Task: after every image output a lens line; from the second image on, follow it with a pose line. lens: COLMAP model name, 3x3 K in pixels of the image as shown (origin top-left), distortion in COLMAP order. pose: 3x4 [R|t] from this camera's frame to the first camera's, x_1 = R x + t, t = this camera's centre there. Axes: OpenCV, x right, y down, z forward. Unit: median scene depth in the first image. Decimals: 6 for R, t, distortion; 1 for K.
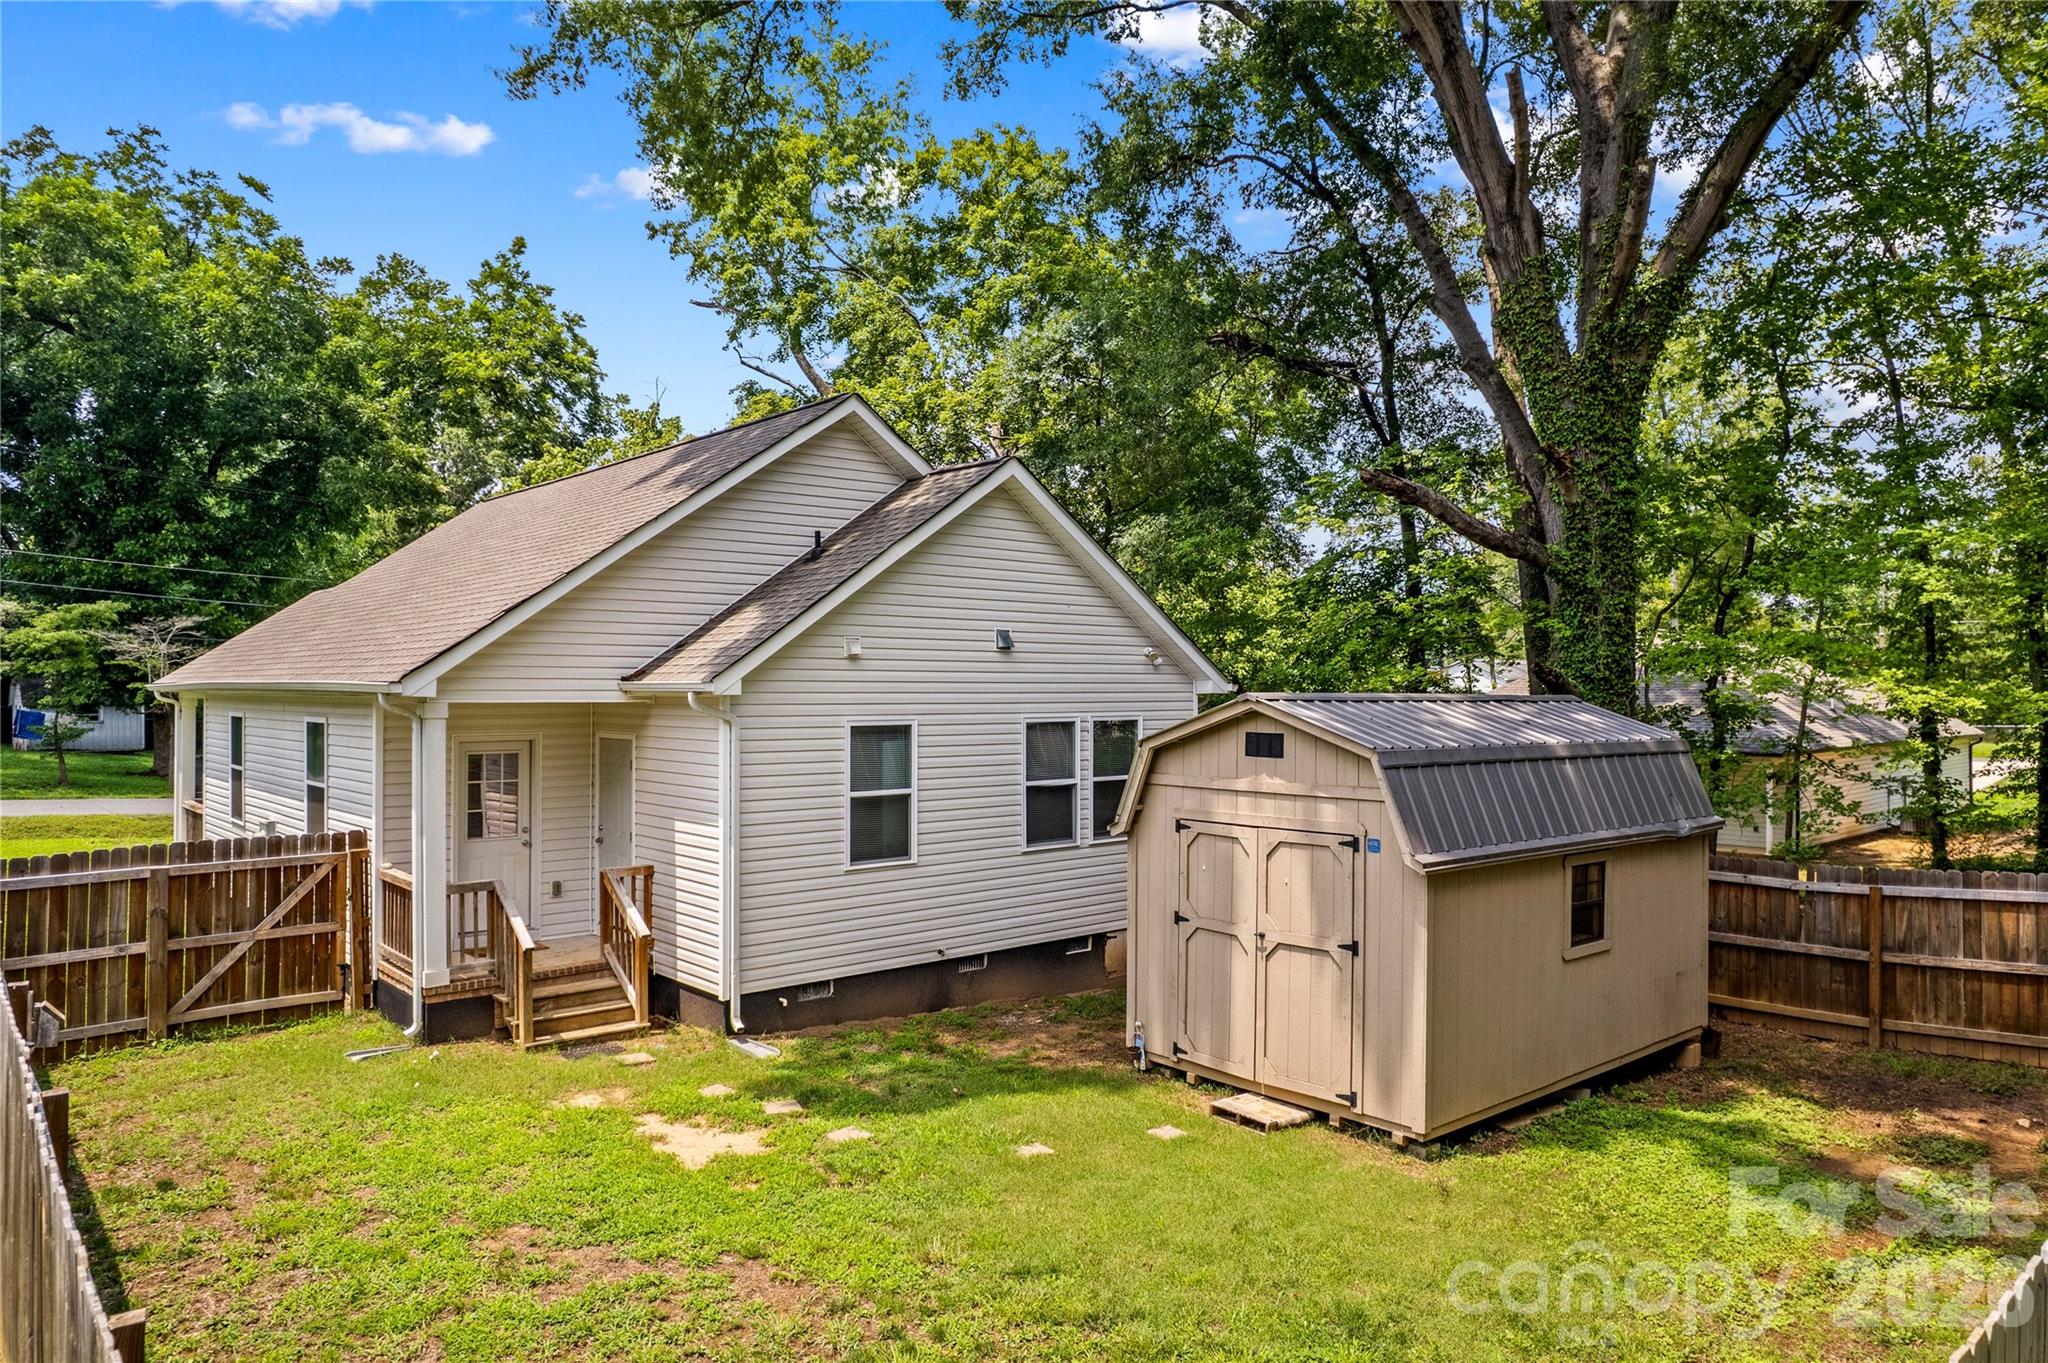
lens RADIAL K [[1317.8, 0, 1020.3], [0, 1317.8, 639.4], [0, 0, 1]] dist [-0.070415, 0.049061]
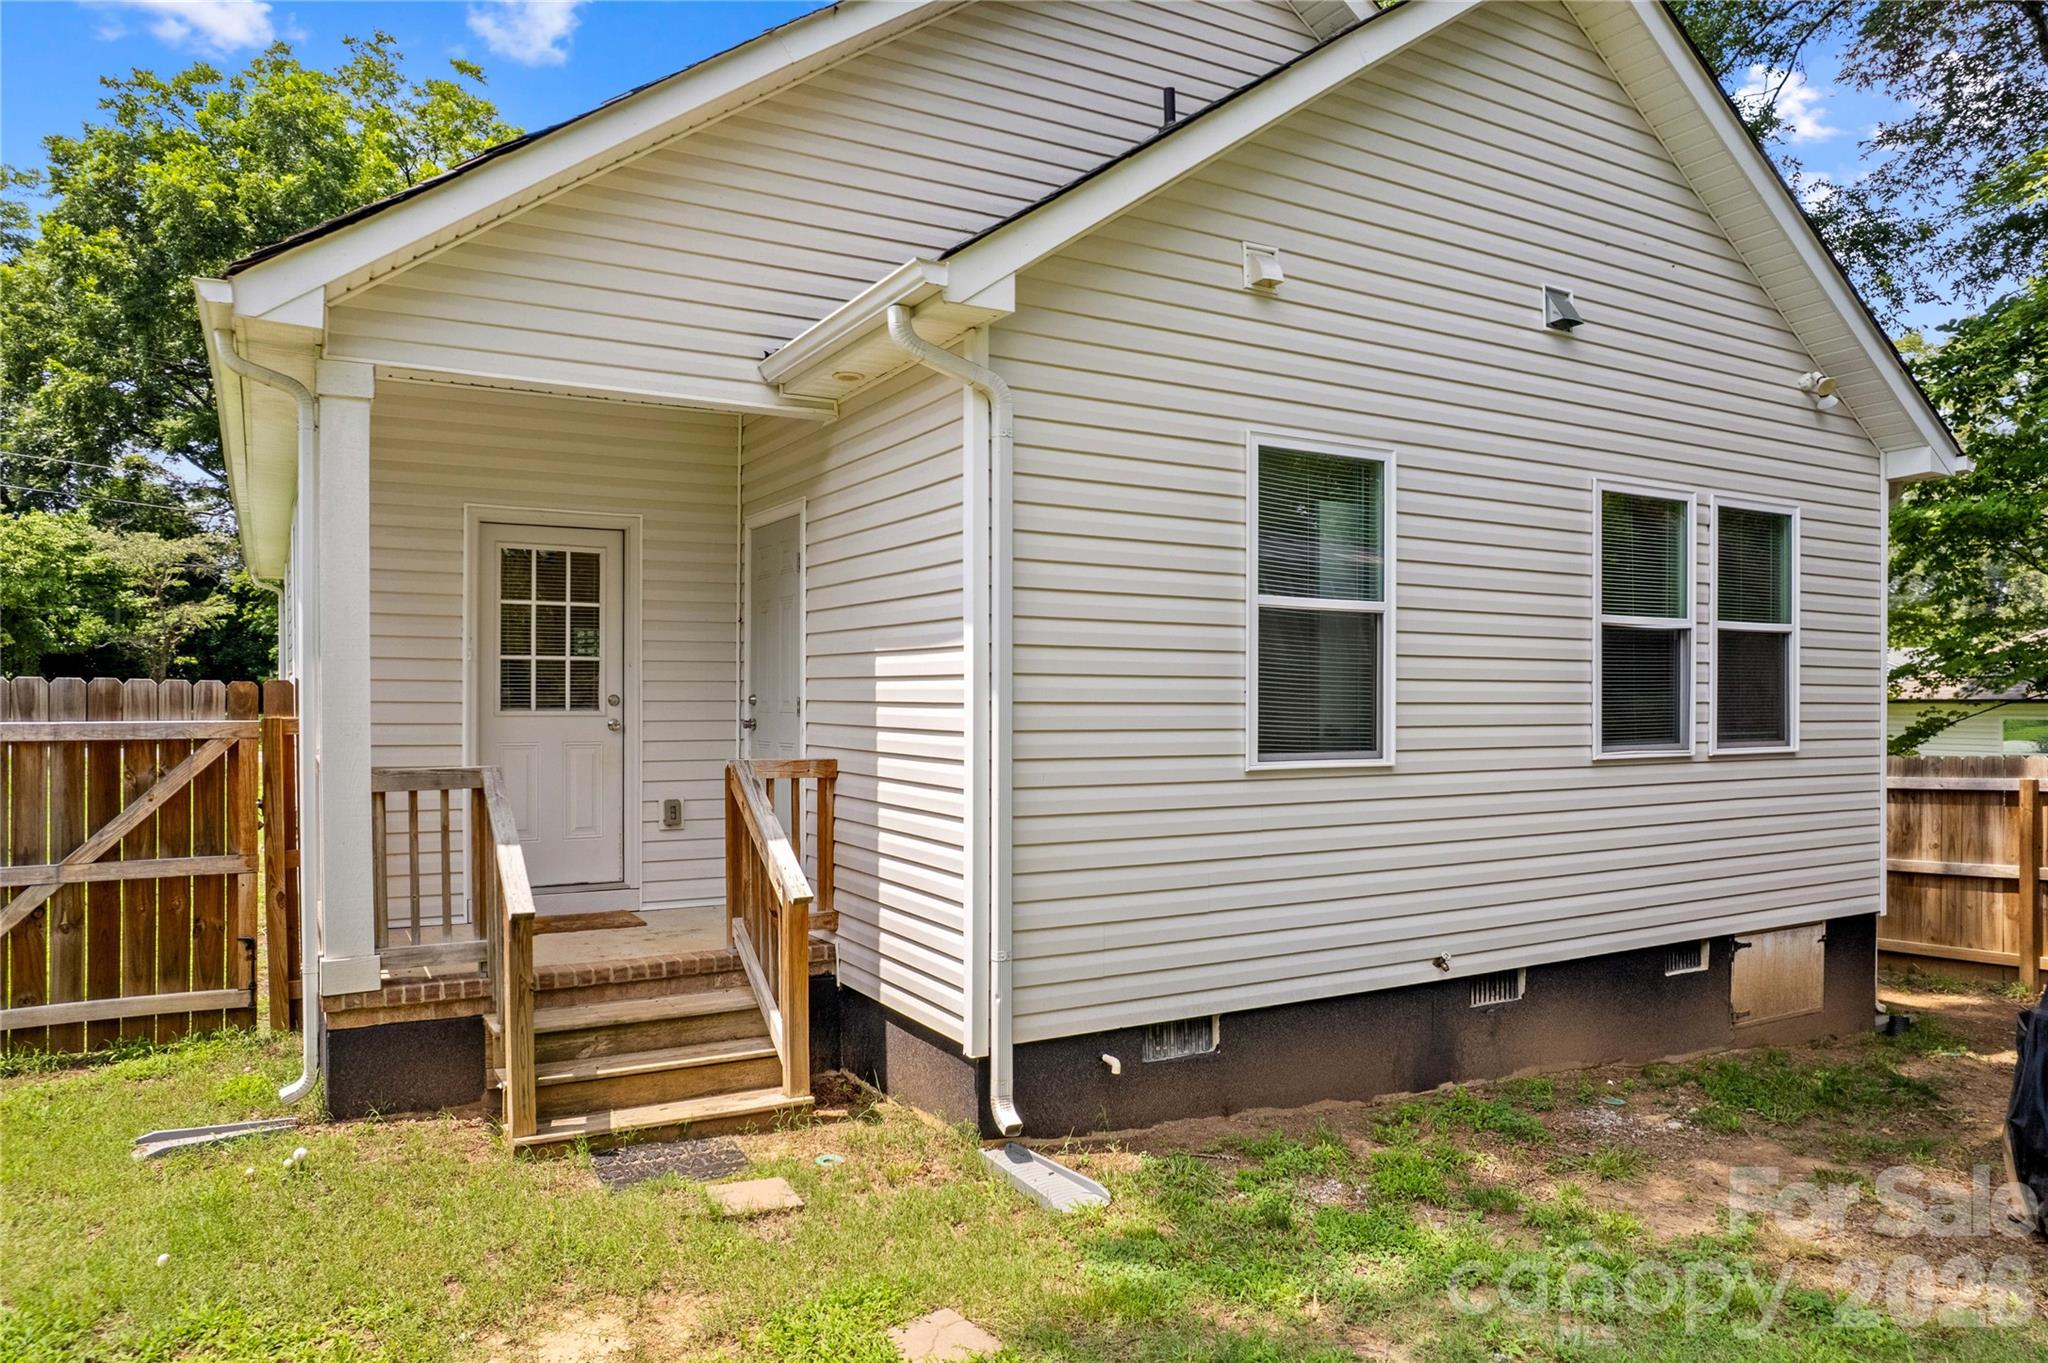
lens RADIAL K [[1319.6, 0, 1024.0], [0, 1319.6, 681.5], [0, 0, 1]] dist [-0.067495, 0.040607]
pose [[0.977984, 0.000528, -0.208680, -0.114159], [0.004585, 0.999701, 0.024021, 0.134554], [0.208630, -0.024449, 0.977689, 0.549959]]
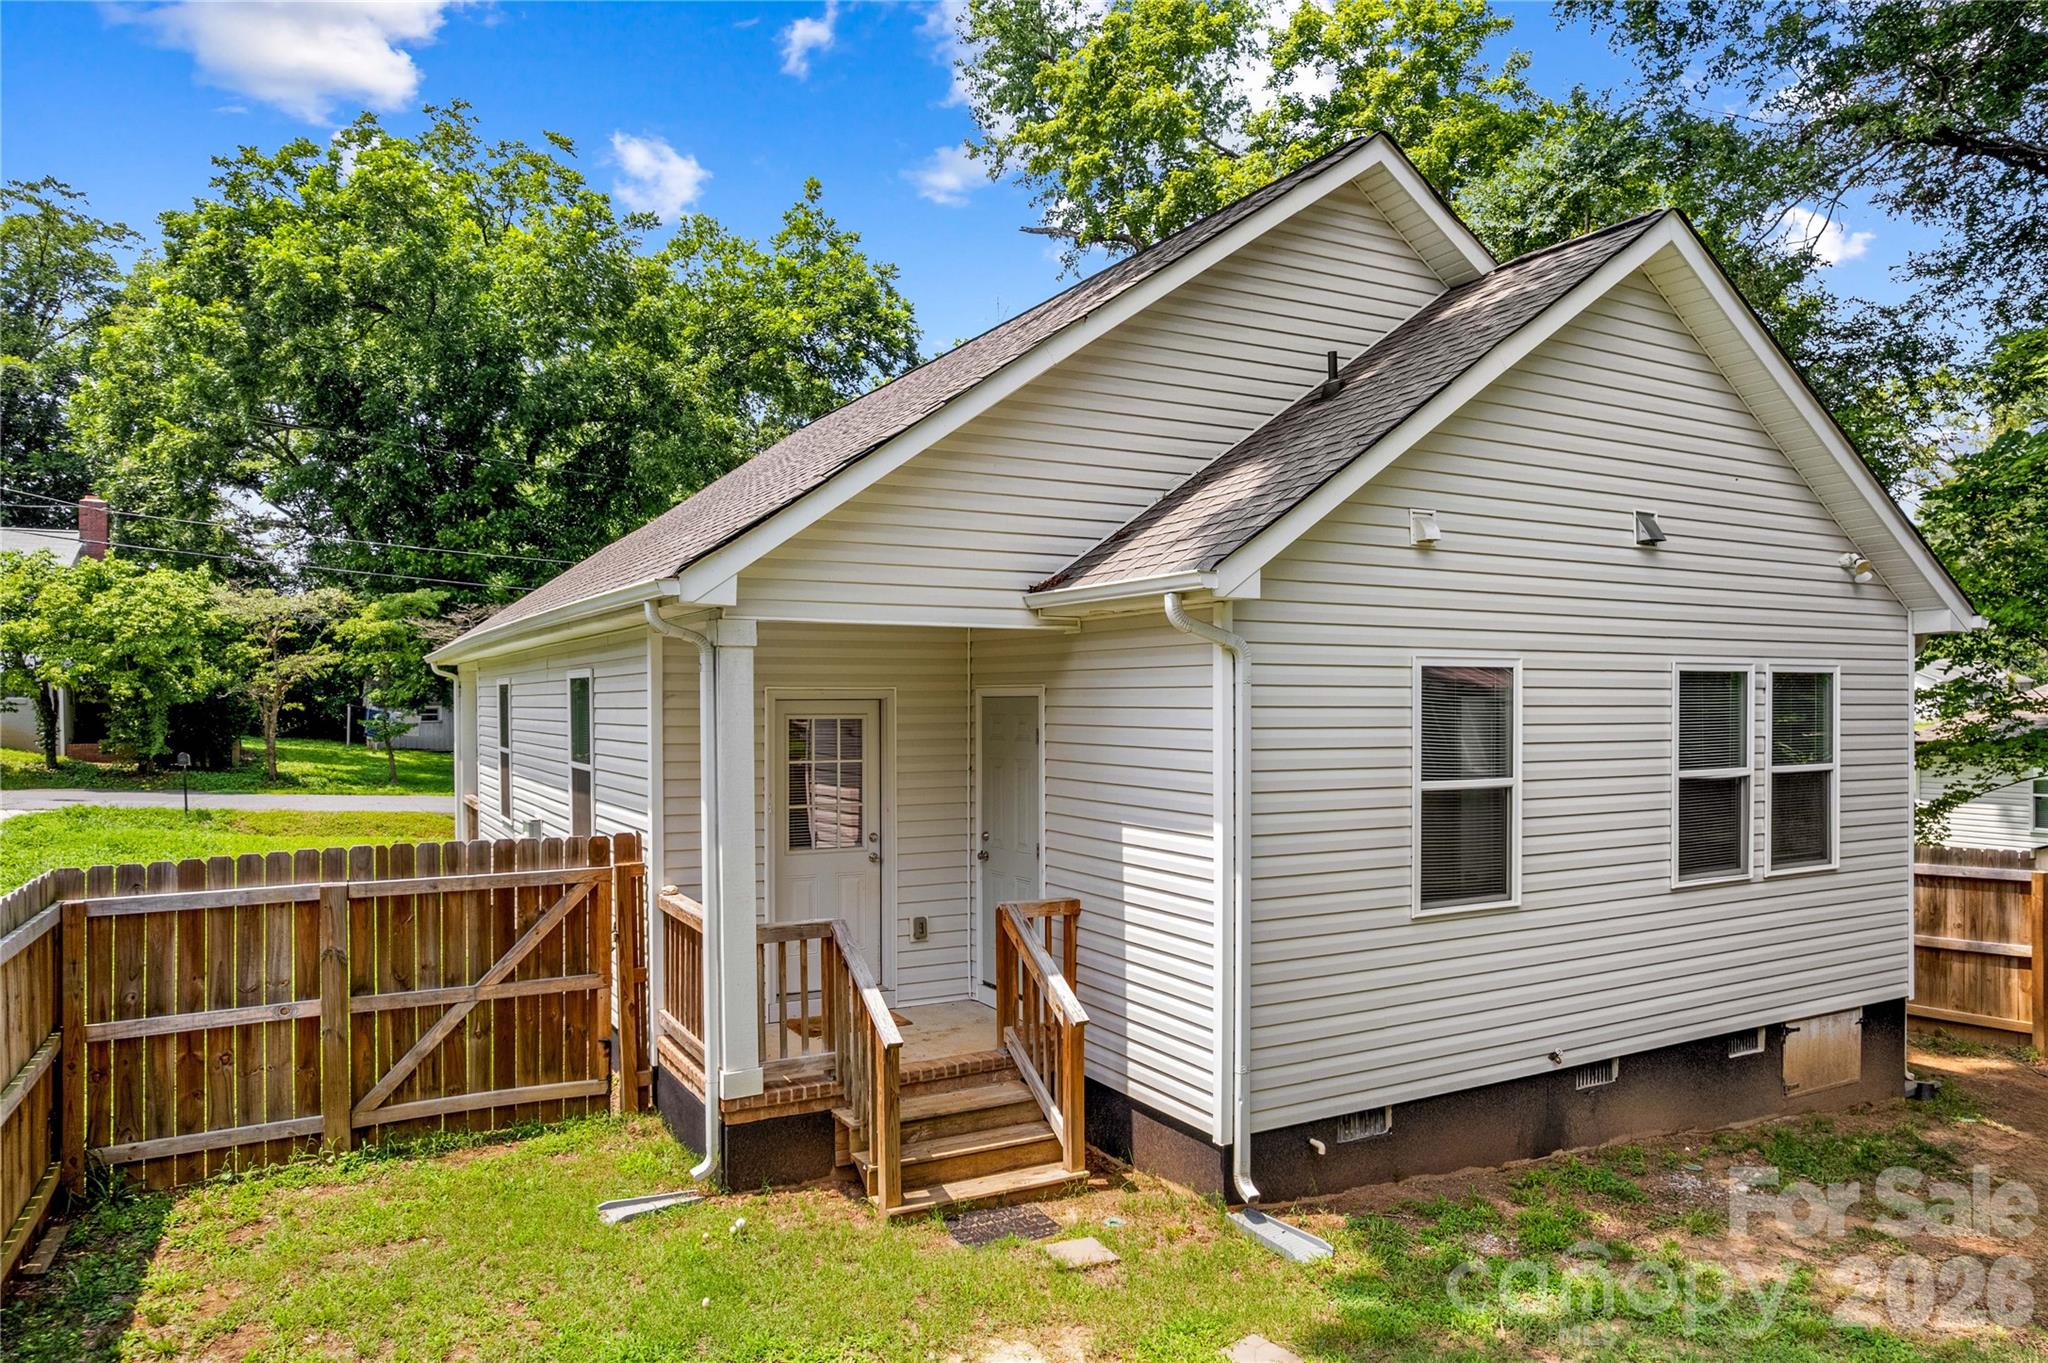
lens RADIAL K [[1336.5, 0, 1012.8], [0, 1336.5, 682.4], [0, 0, 1]] dist [-0.073937, 0.047707]
pose [[0.973590, -0.004146, -0.228265, -0.170706], [0.009620, 0.999692, 0.022875, 0.058073], [0.228100, -0.024467, 0.973330, 0.397089]]
